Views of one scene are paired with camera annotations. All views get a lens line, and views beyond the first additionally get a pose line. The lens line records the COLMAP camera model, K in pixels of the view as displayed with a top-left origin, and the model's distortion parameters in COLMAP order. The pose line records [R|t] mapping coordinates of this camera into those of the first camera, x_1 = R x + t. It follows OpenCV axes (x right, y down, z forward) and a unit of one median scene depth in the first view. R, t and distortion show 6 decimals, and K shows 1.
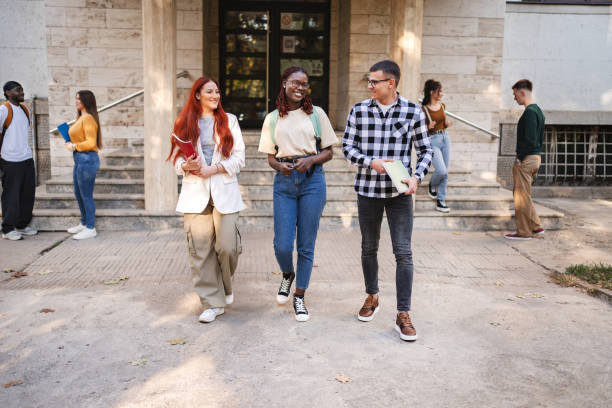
lens RADIAL K [[632.6, 0, 306.2], [0, 632.6, 200.4], [0, 0, 1]] dist [-0.000746, 0.027758]
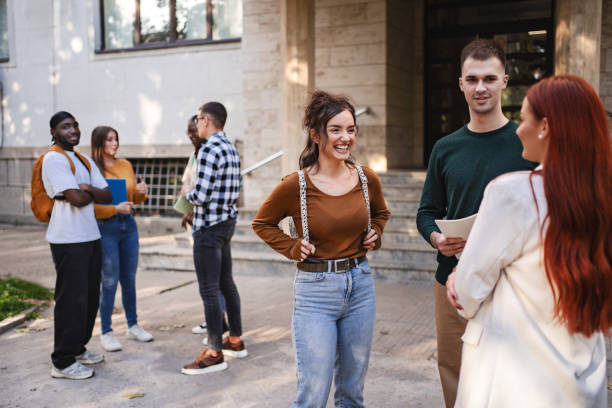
lens RADIAL K [[671.3, 0, 308.0], [0, 671.3, 192.1], [0, 0, 1]] dist [0.005411, 0.032174]
pose [[0.883652, 0.005039, -0.468117, 0.199670], [-0.039355, 0.997202, -0.063554, -0.012778], [0.466487, 0.074583, 0.881378, 0.090988]]
